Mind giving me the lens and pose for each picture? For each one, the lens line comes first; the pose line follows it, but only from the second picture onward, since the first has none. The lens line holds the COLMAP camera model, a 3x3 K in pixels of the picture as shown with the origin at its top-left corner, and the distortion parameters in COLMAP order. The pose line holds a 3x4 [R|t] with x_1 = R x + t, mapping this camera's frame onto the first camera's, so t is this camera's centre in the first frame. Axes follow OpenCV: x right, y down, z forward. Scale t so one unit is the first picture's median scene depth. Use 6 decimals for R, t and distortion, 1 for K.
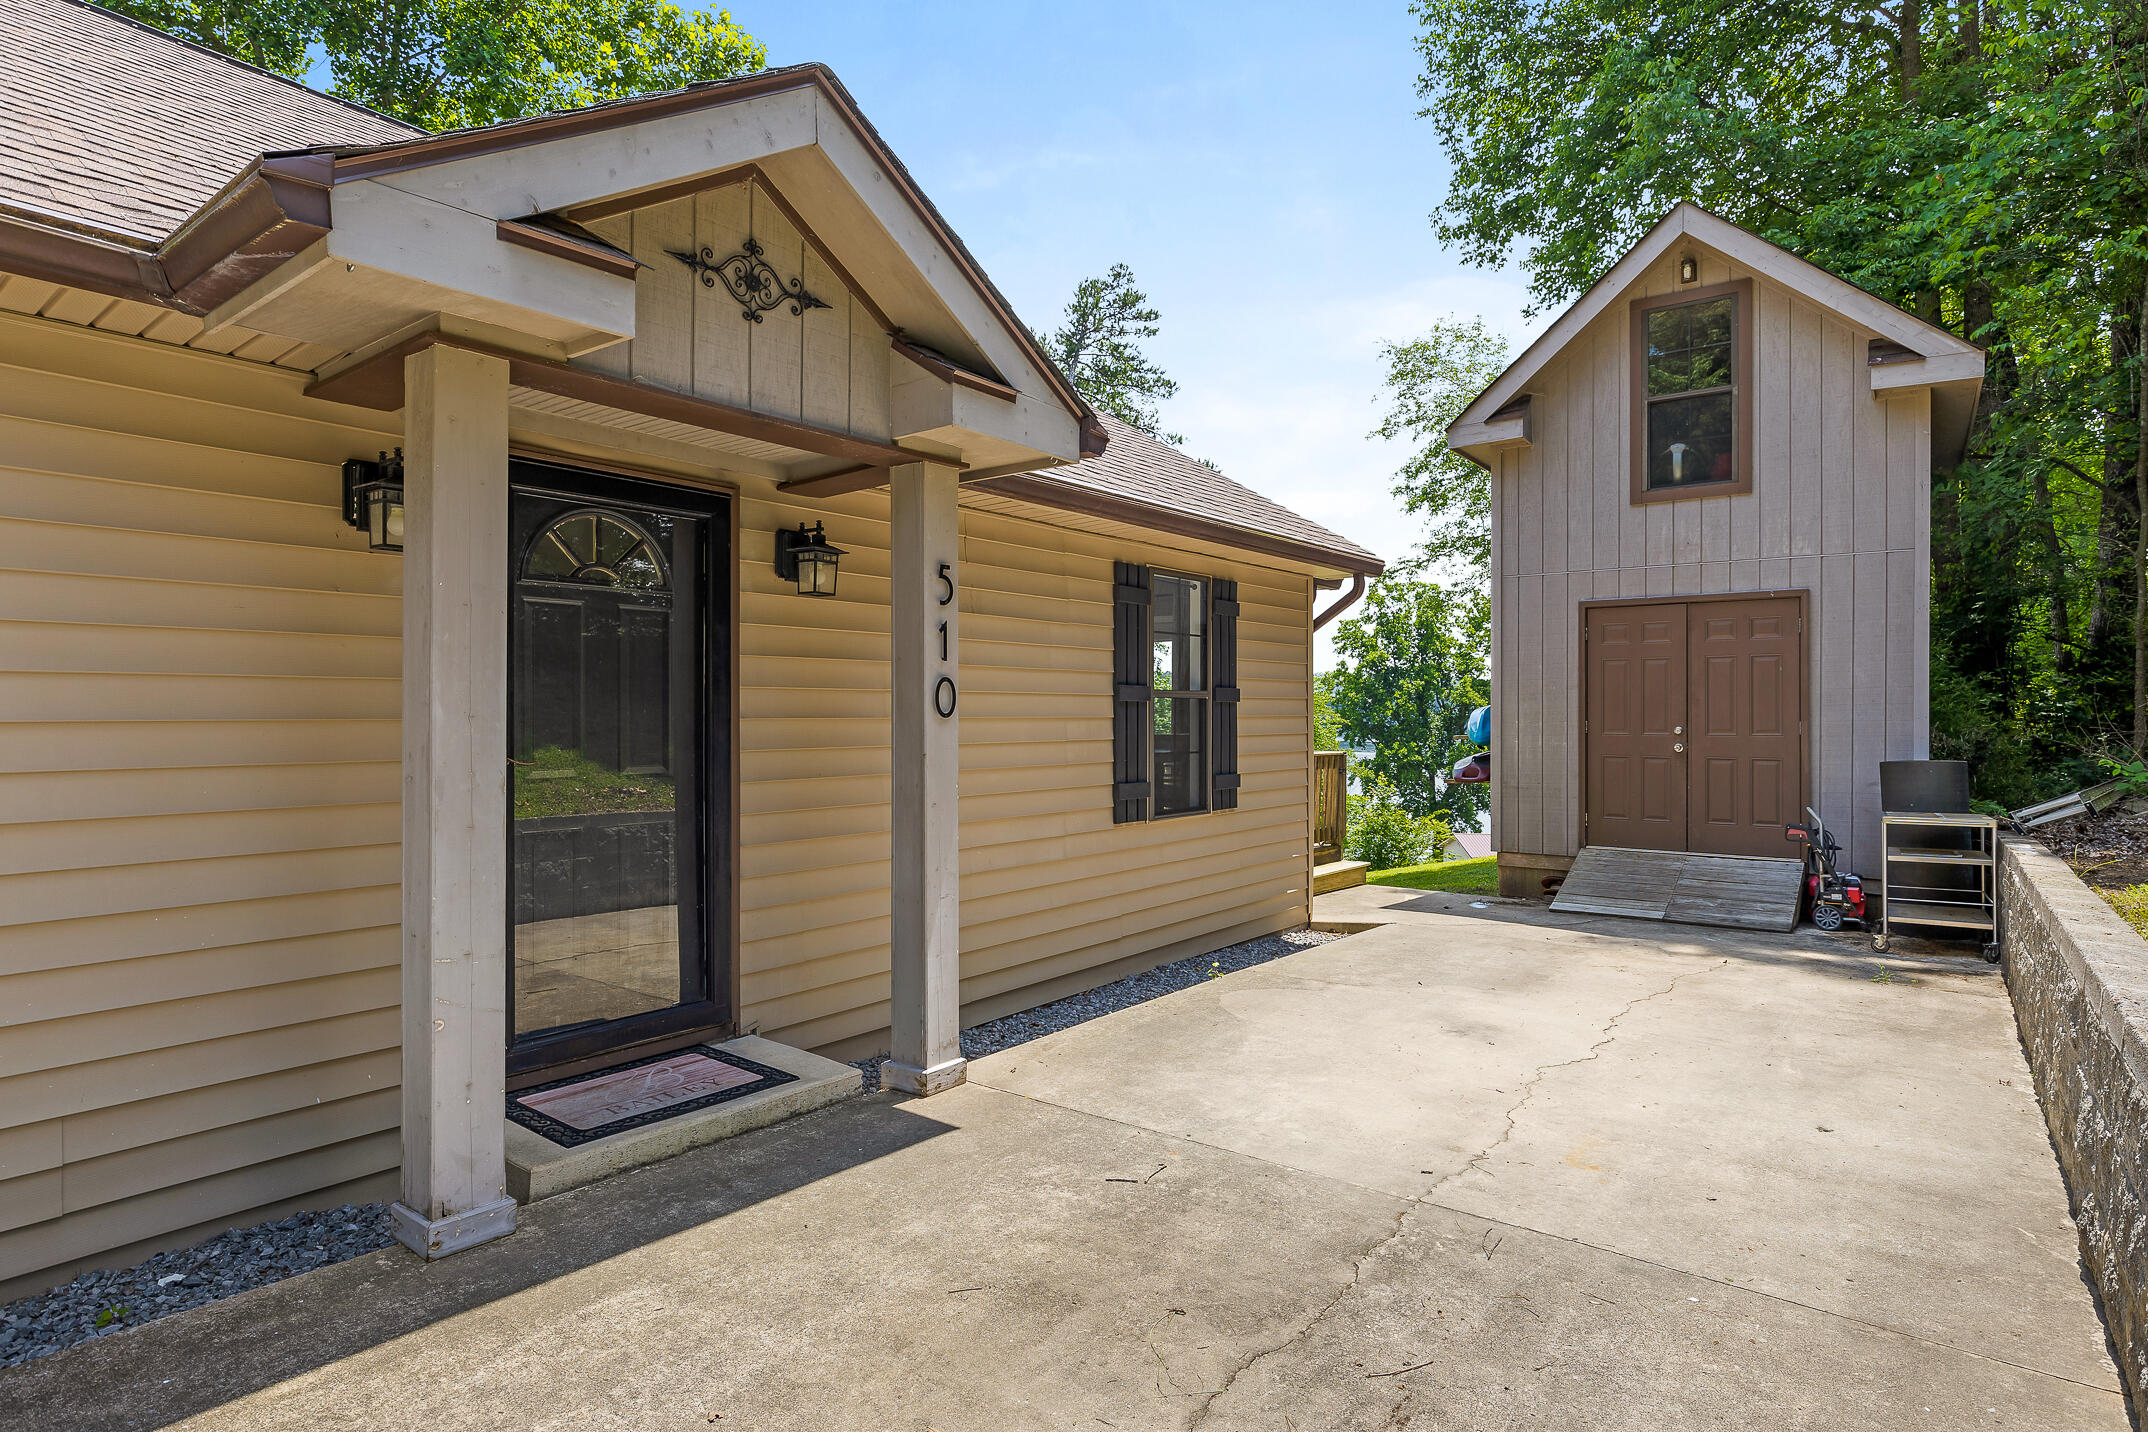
lens RADIAL K [[1158.4, 0, 1075.5], [0, 1158.4, 738.4], [0, 0, 1]] dist [0.002142, 0.000142]
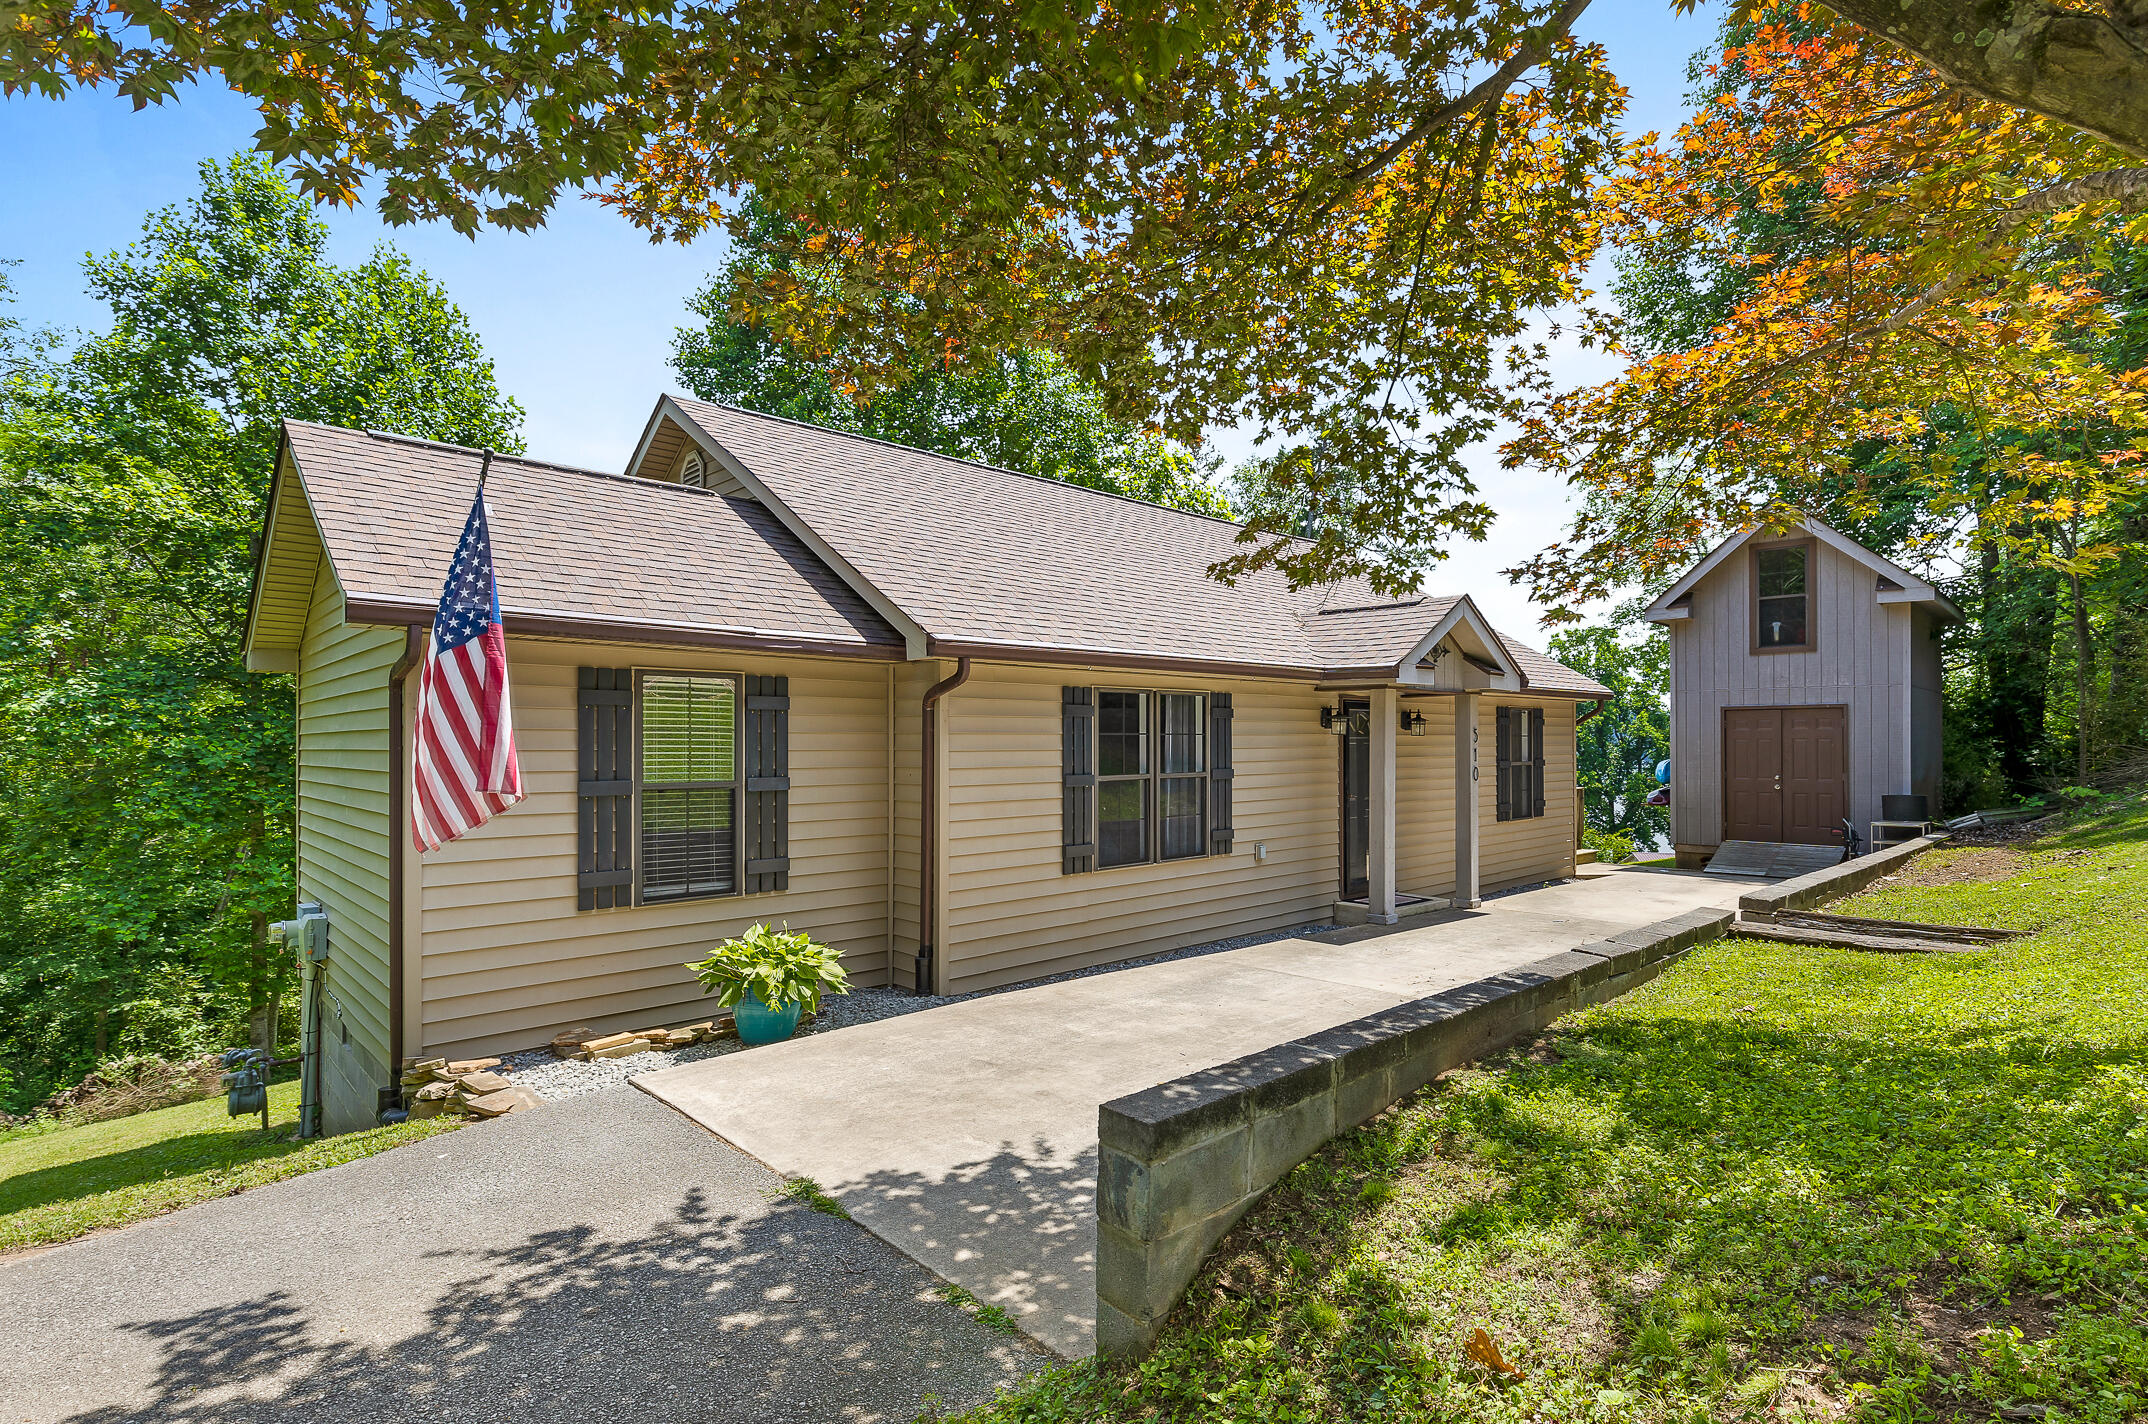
lens RADIAL K [[1066.2, 0, 1117.4], [0, 1066.2, 753.8], [0, 0, 1]] dist [-0.002172, -0.000121]
pose [[0.991420, -0.001200, -0.130707, -0.287555], [-0.000161, 0.999946, -0.010405, -0.025408], [0.130712, 0.010336, 0.991366, -0.782691]]
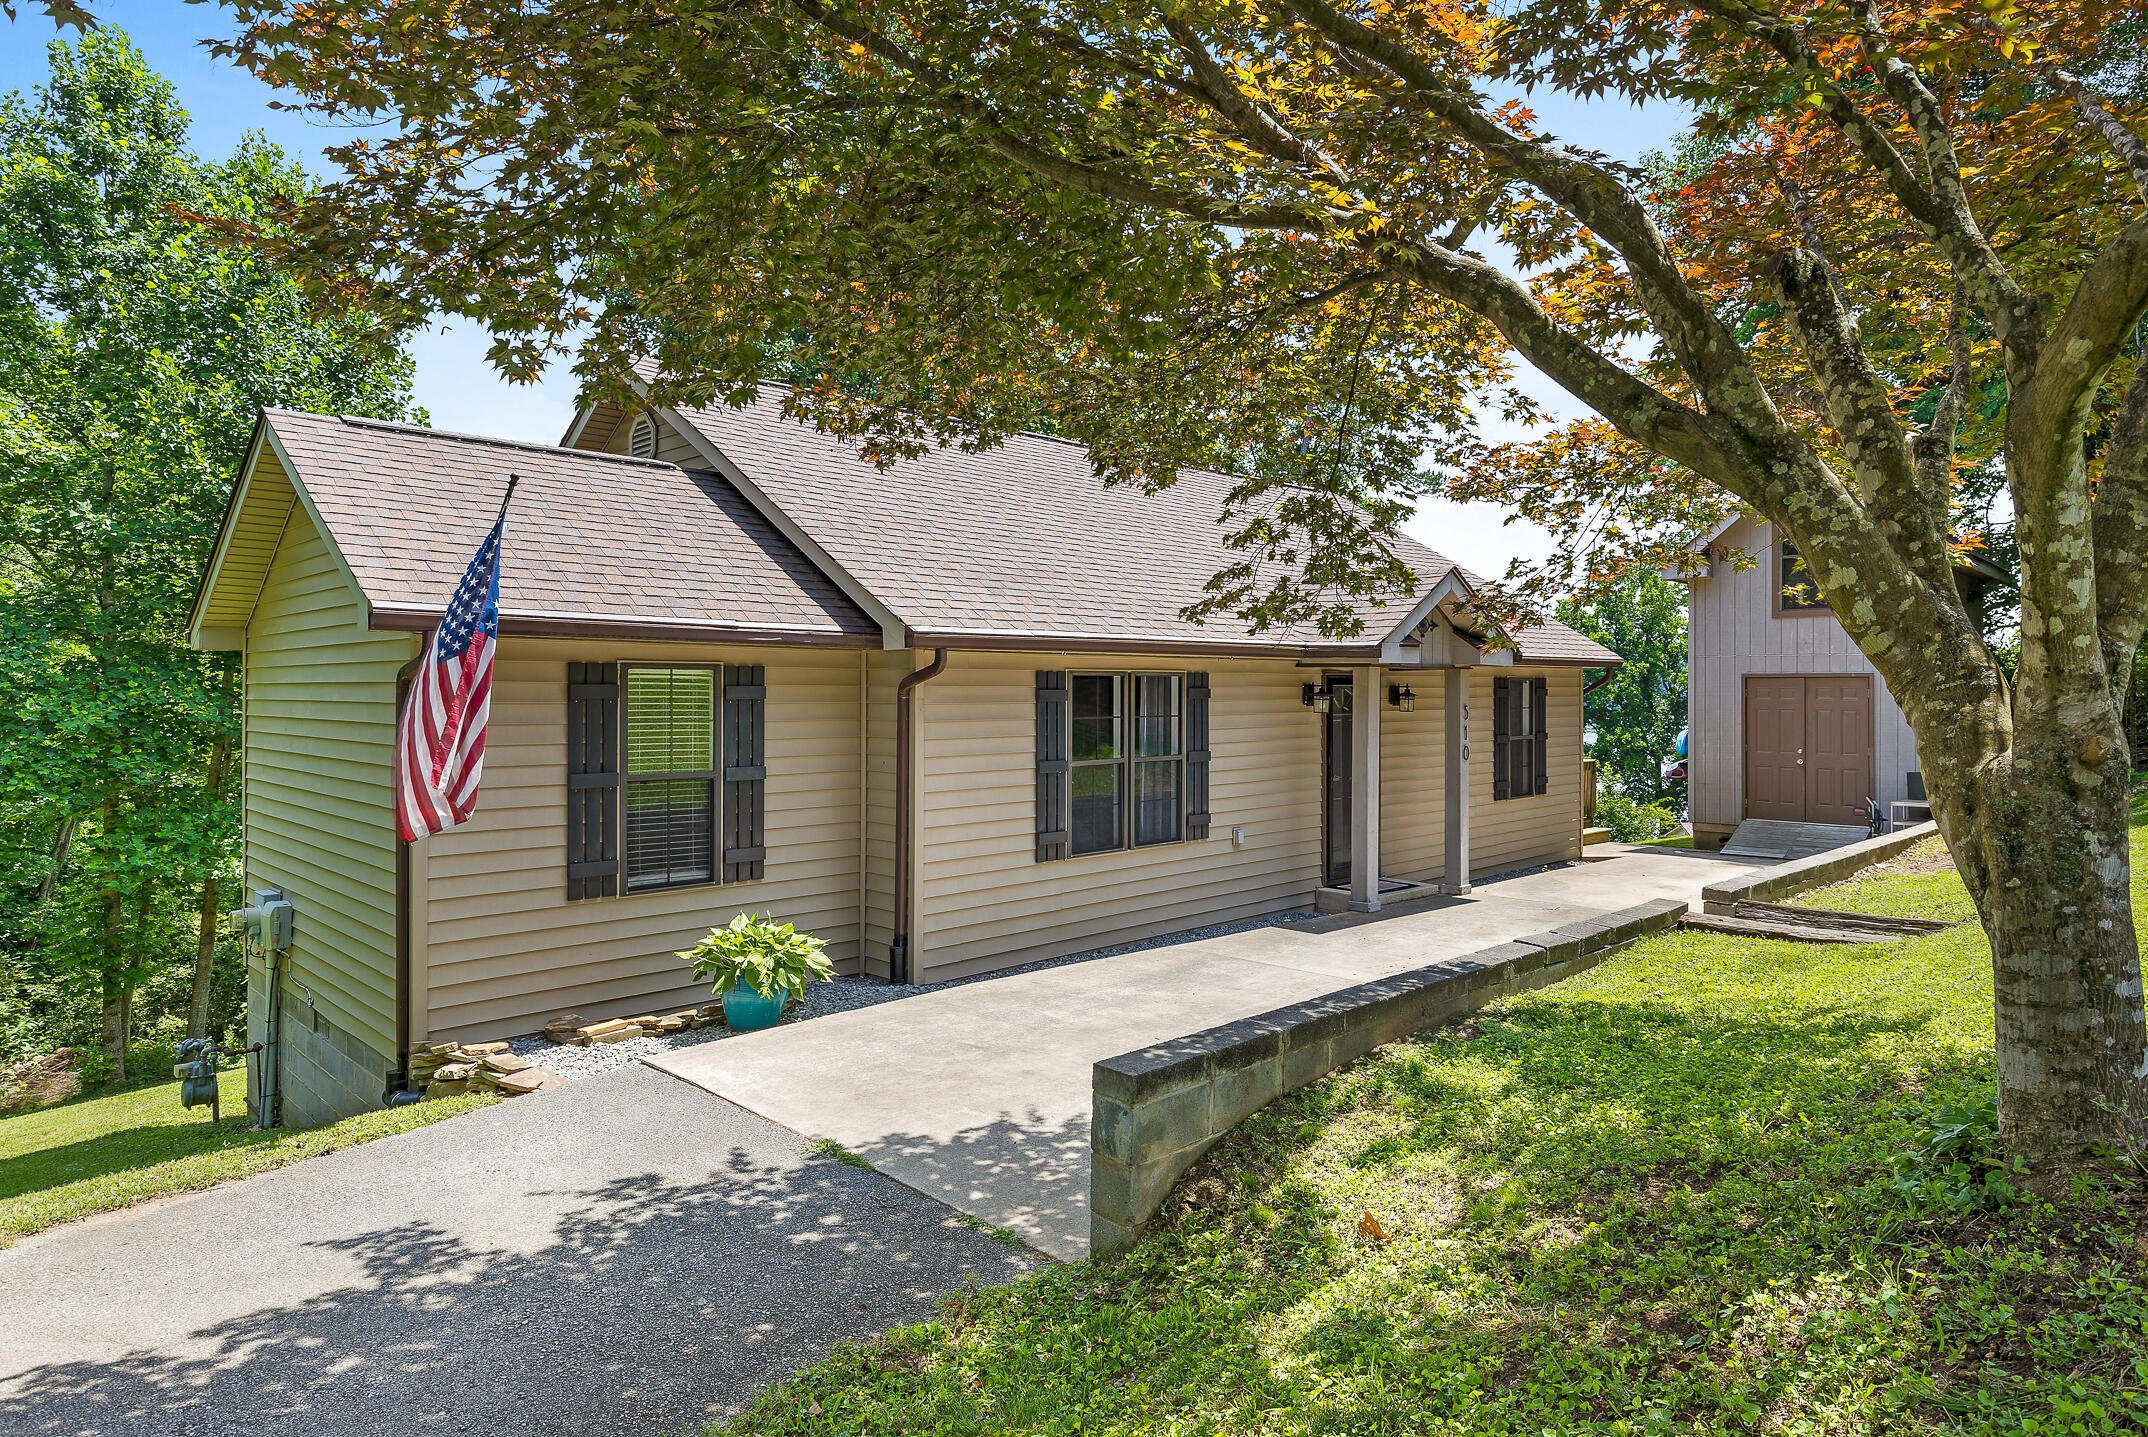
lens RADIAL K [[1274.7, 0, 1093.7], [0, 1274.7, 702.7], [0, 0, 1]] dist [-0.006447, 0.001845]
pose [[0.992879, 0.001940, -0.119111, -0.277675], [-0.003068, 0.999952, -0.009284, -0.054700], [0.119087, 0.009583, 0.992838, -0.937486]]
